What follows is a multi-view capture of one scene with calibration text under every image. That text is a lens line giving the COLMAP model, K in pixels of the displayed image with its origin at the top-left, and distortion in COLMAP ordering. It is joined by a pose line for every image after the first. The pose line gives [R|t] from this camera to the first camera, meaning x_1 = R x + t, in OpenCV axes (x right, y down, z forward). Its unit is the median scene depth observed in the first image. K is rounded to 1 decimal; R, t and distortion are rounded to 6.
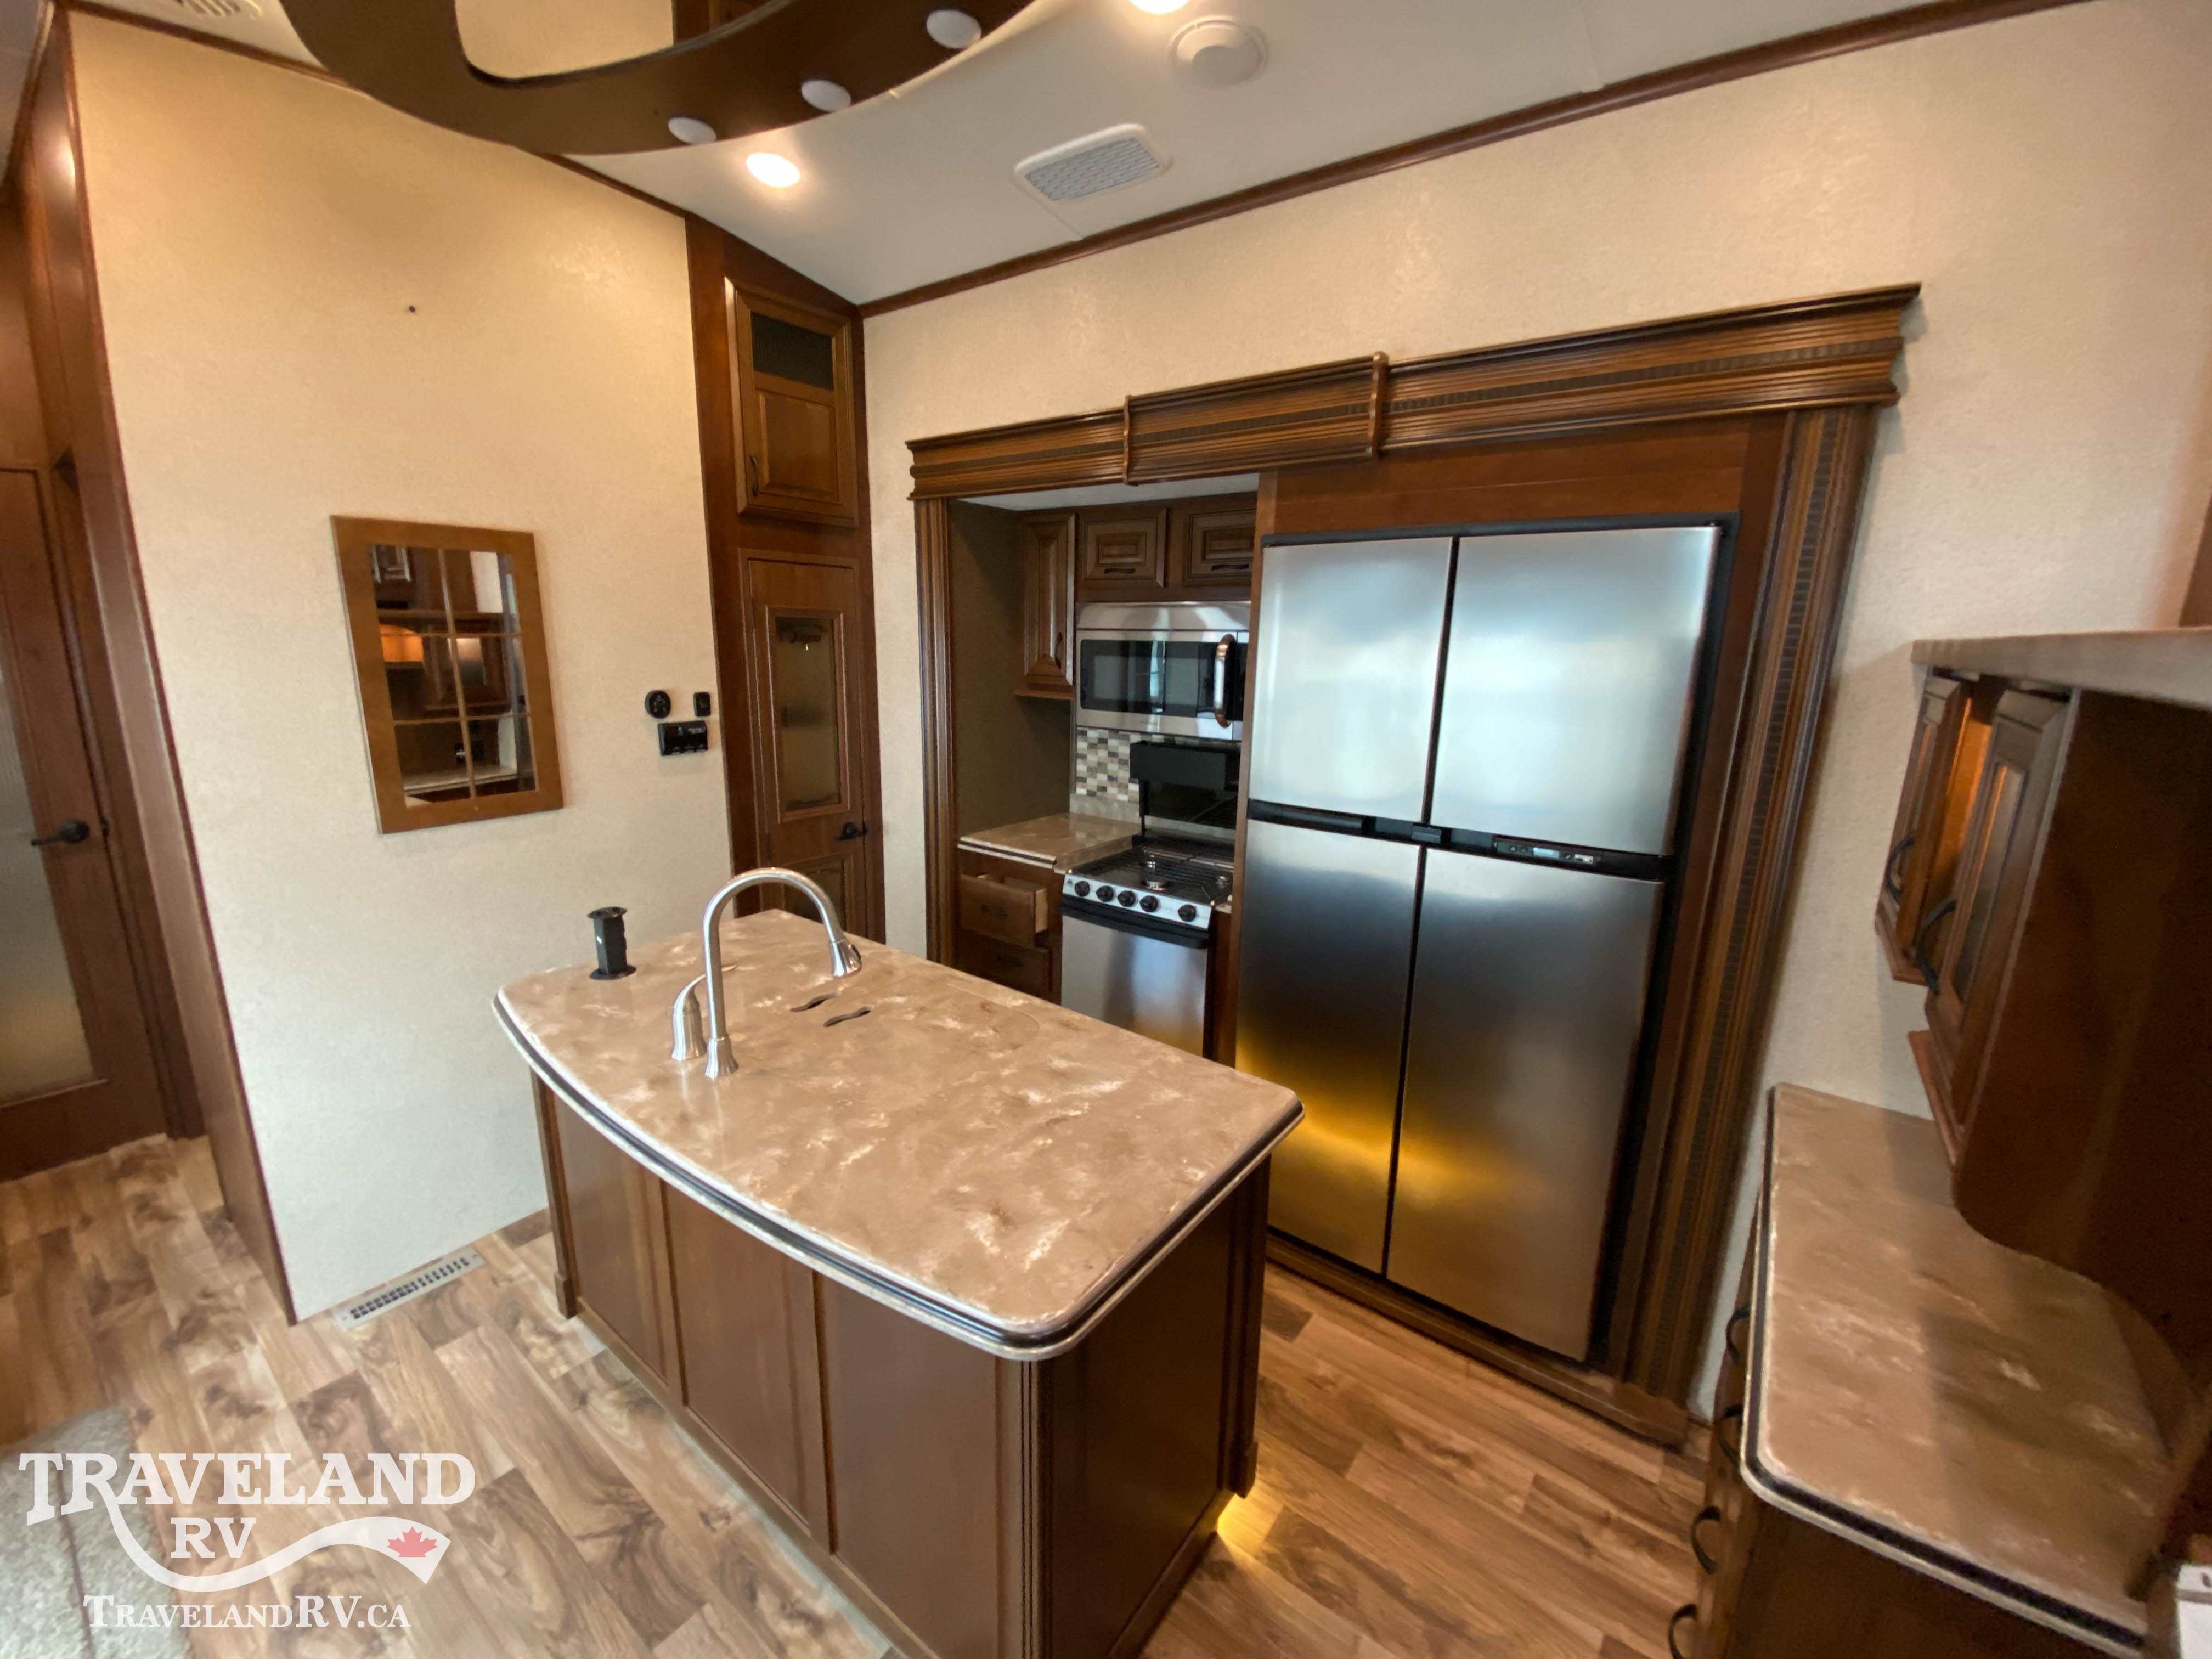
lens RADIAL K [[892.5, 0, 1100.8], [0, 892.5, 829.8], [0, 0, 1]] dist [0.020645, -0.020598]
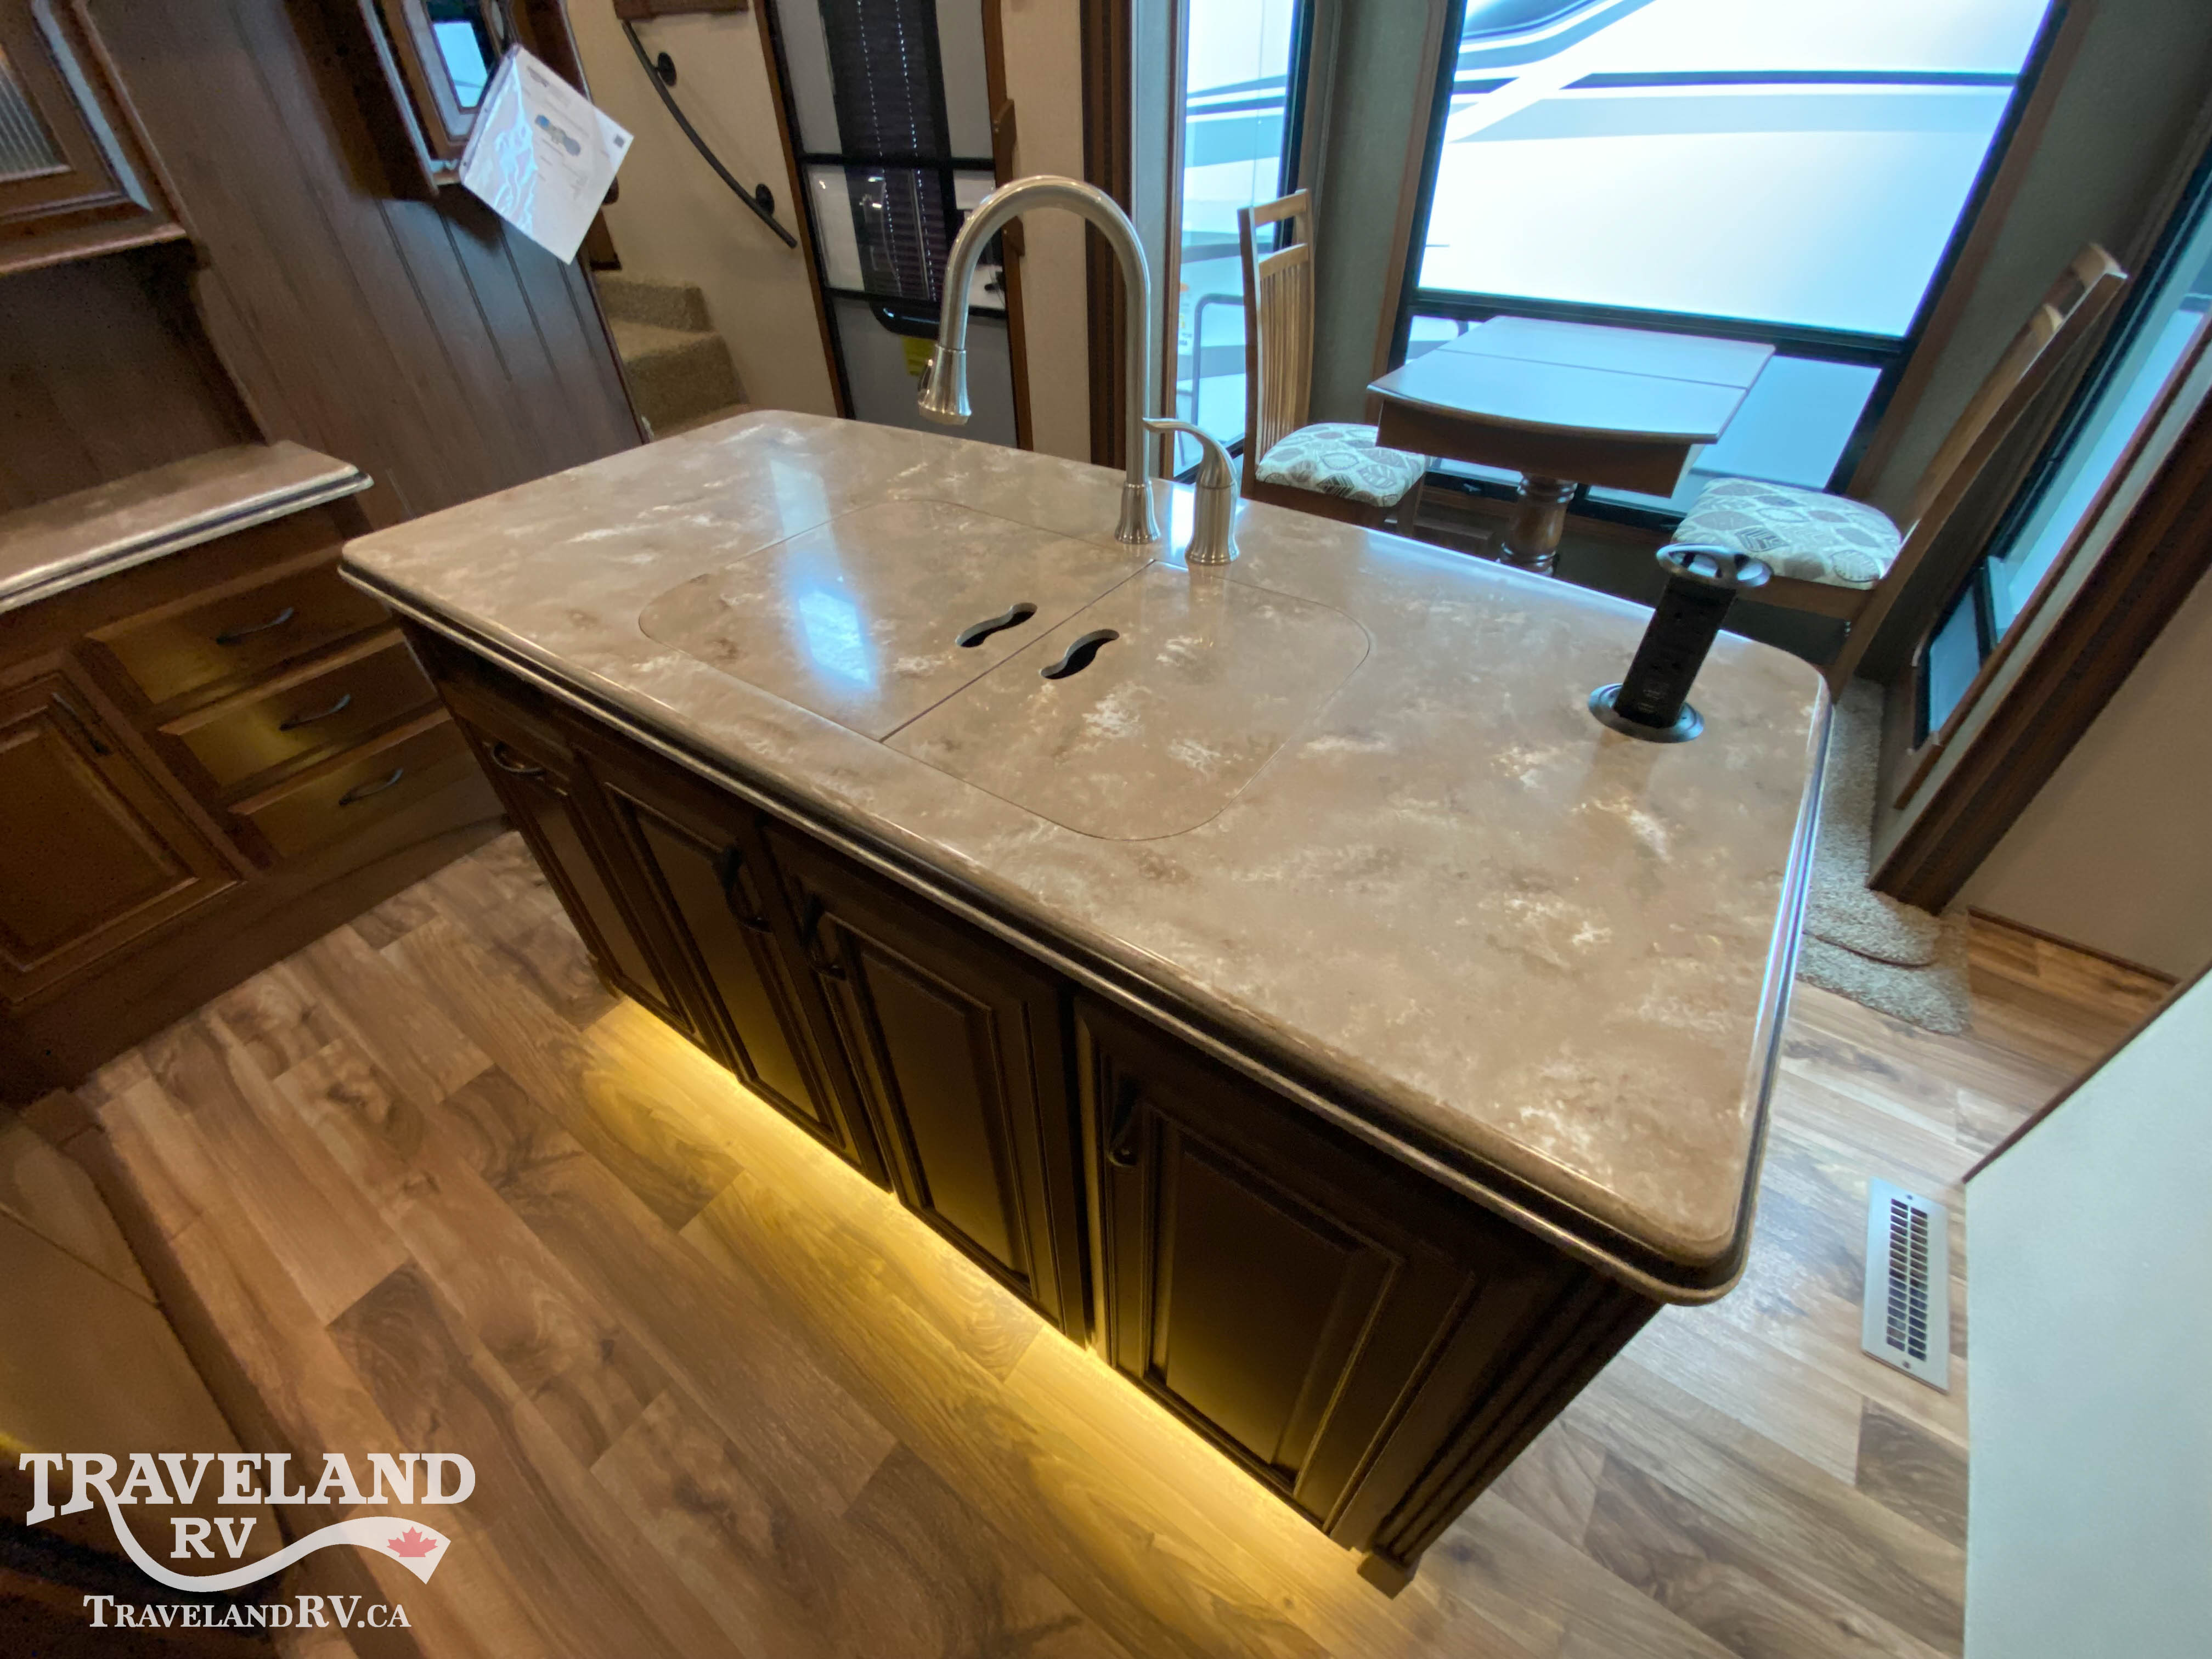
lens RADIAL K [[892.5, 0, 1100.8], [0, 892.5, 829.8], [0, 0, 1]] dist [0.020645, -0.020598]
pose [[-0.999182, 0.029483, -0.027684, -0.338413], [-0.004902, 0.591163, 0.806537, -0.149388], [0.040145, 0.806013, -0.590535, 1.470218]]
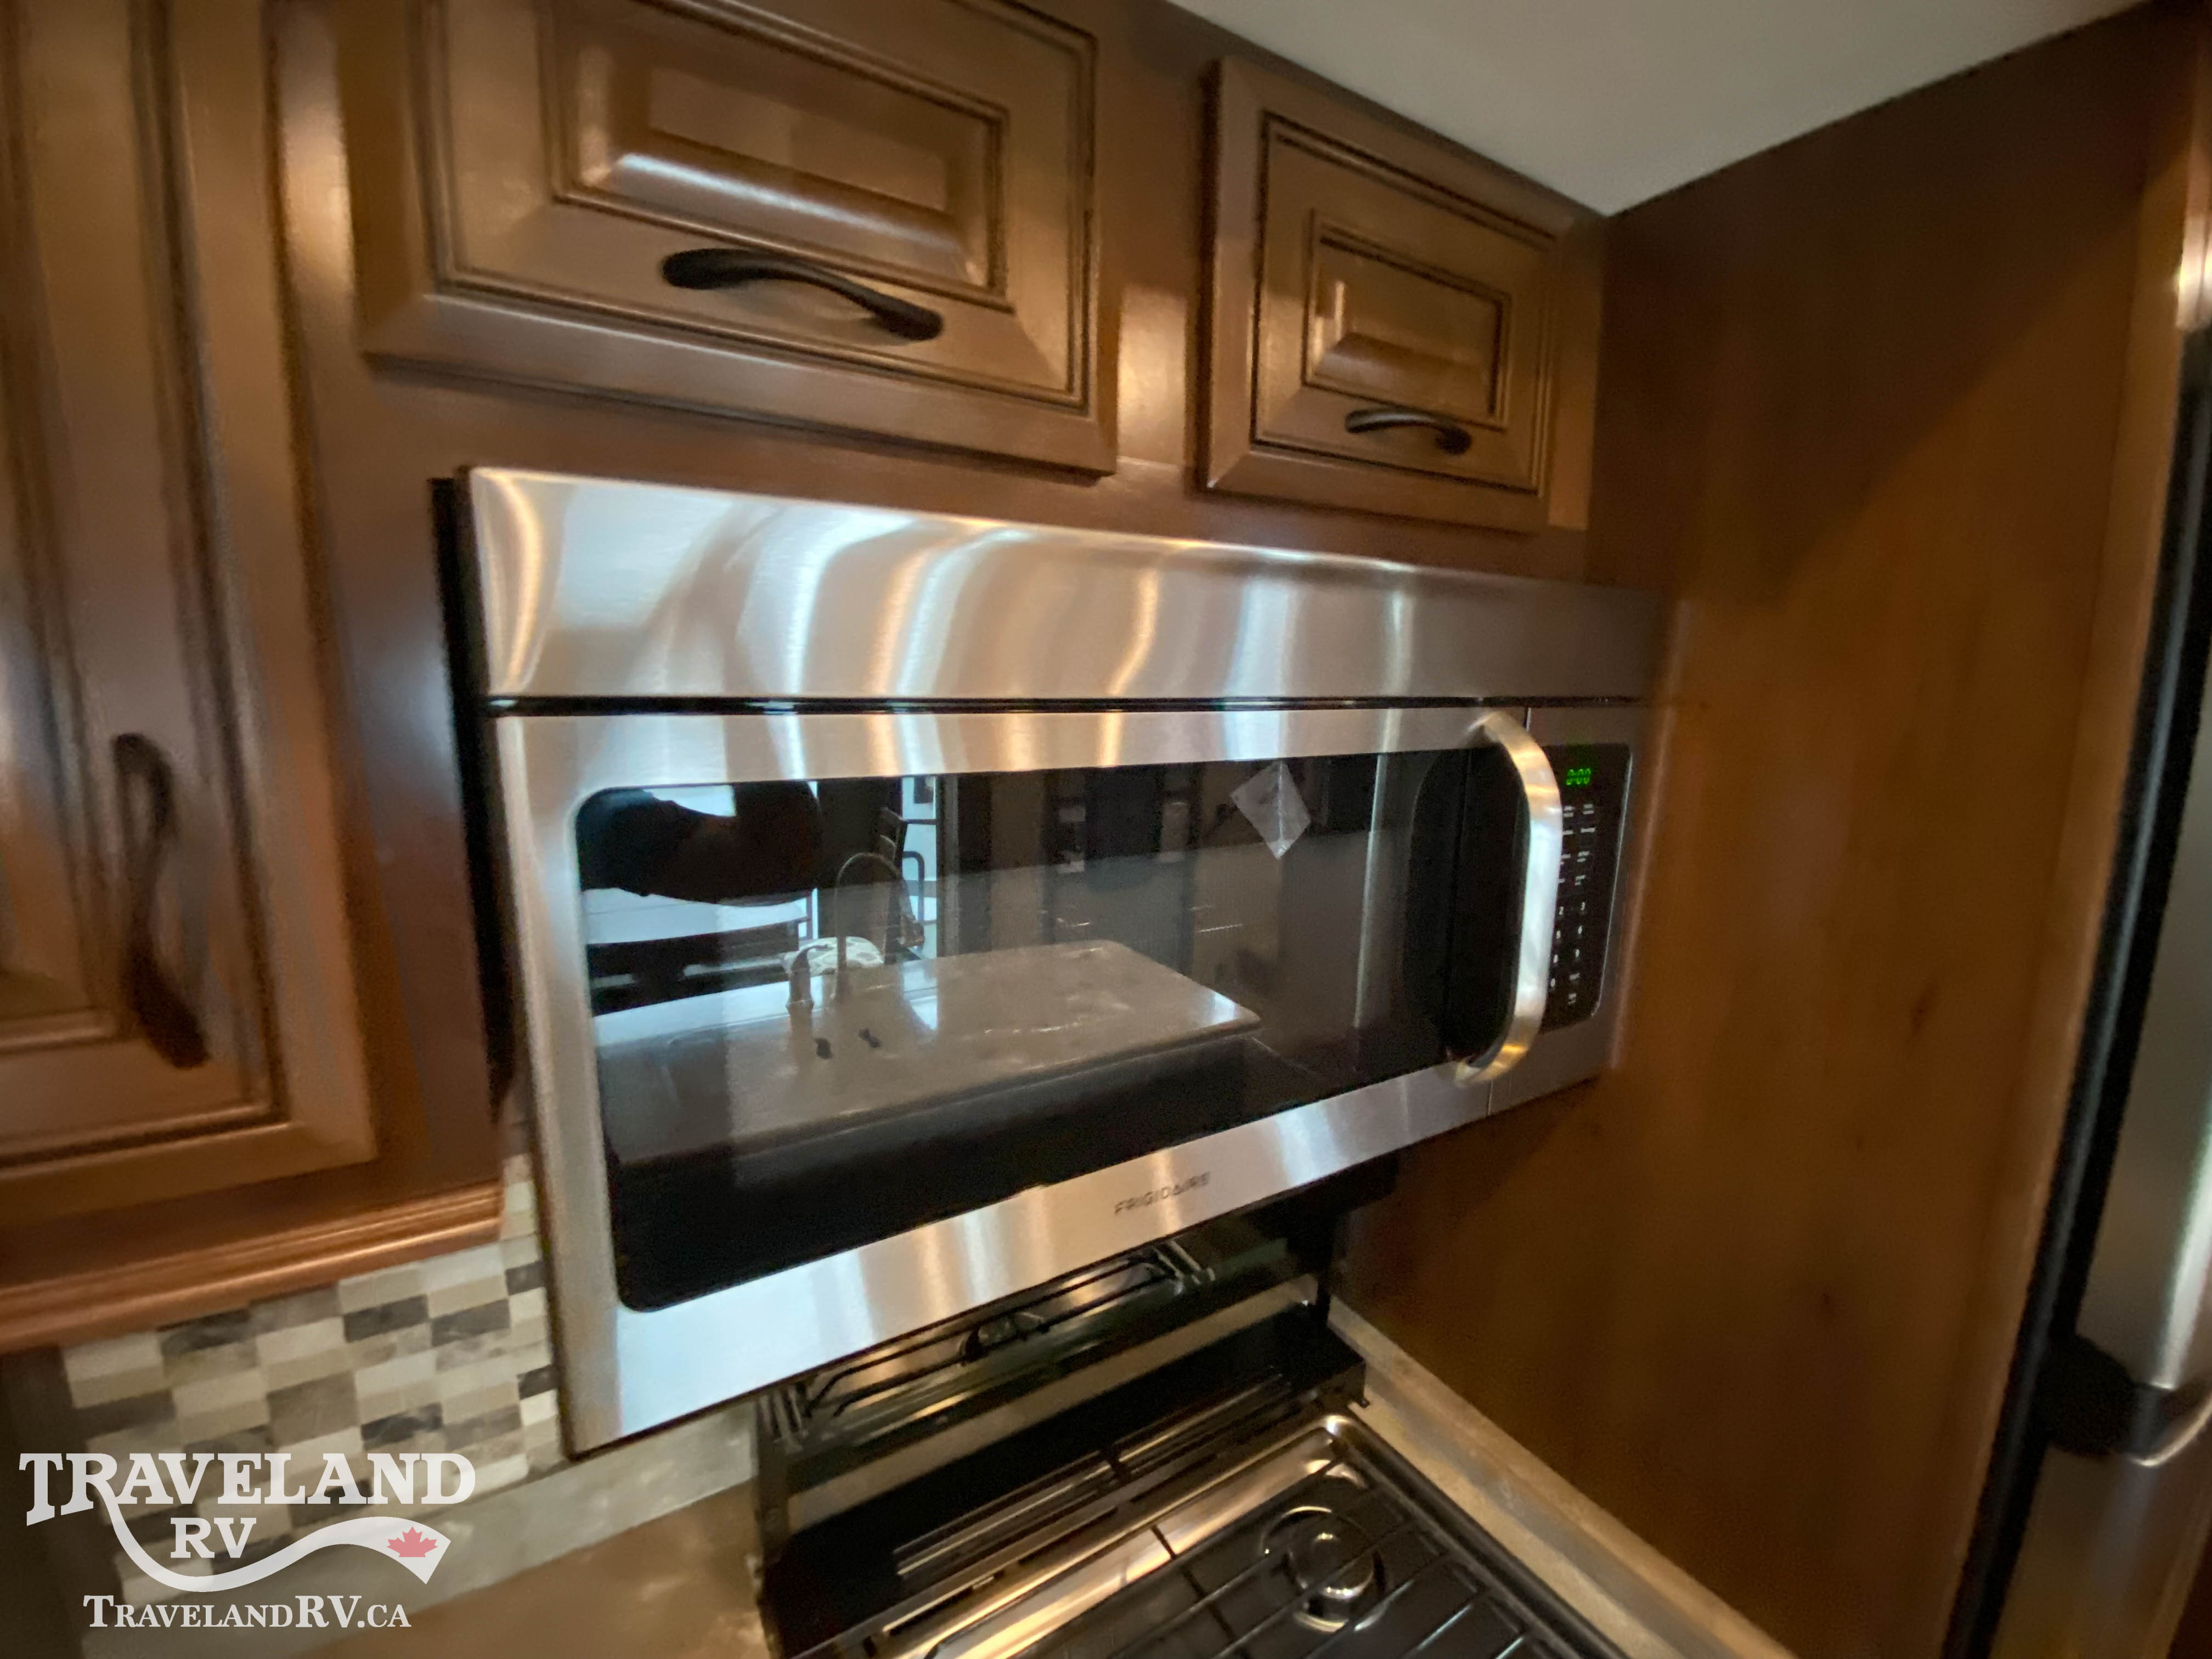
lens RADIAL K [[892.5, 0, 1100.8], [0, 892.5, 829.8], [0, 0, 1]] dist [0.020645, -0.020598]
pose [[0.359667, -0.167119, 0.917993, -0.185273], [0.195152, 0.975545, 0.101136, -0.360166], [-0.912445, 0.142773, 0.383485, 1.555437]]
